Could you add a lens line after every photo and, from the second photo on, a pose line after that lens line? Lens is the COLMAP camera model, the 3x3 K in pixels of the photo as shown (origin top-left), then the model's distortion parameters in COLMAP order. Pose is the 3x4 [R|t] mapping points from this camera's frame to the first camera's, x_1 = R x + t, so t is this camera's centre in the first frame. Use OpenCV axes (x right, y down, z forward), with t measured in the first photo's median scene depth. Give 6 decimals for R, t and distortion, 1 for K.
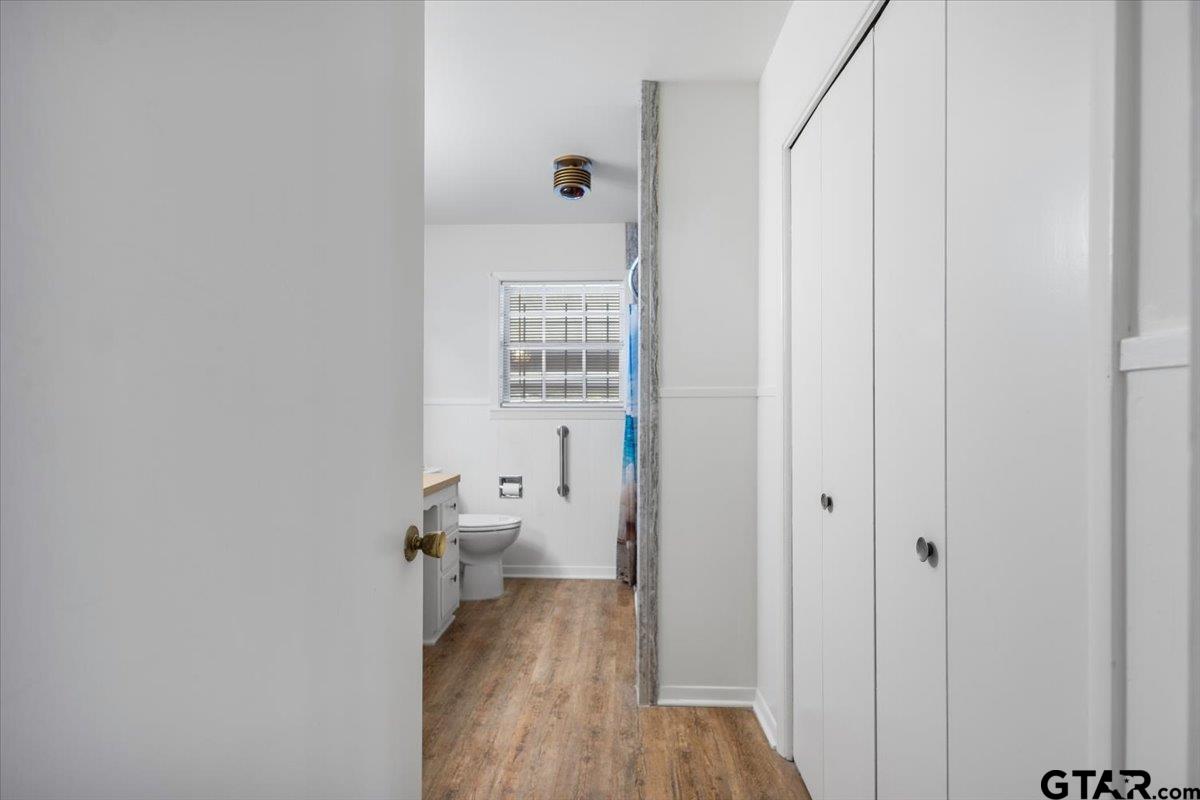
lens RADIAL K [[562.6, 0, 600.0], [0, 562.6, 400.0], [0, 0, 1]] dist [0.005745, 0.000244]
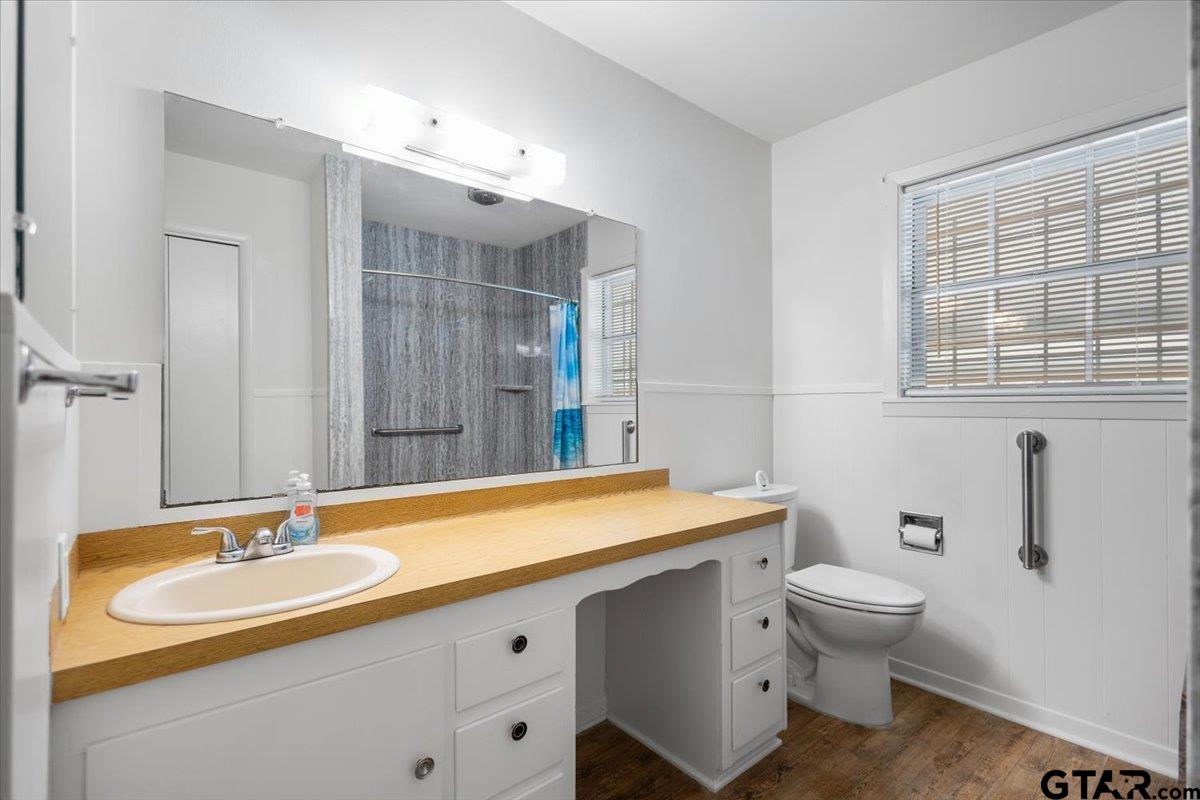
lens RADIAL K [[562.6, 0, 600.0], [0, 562.6, 400.0], [0, 0, 1]] dist [0.005745, 0.000244]
pose [[0.682450, -0.007581, -0.730893, 0.044218], [0.014819, 0.999884, 0.003467, 0.010328], [0.730782, -0.013197, 0.682484, 0.365565]]
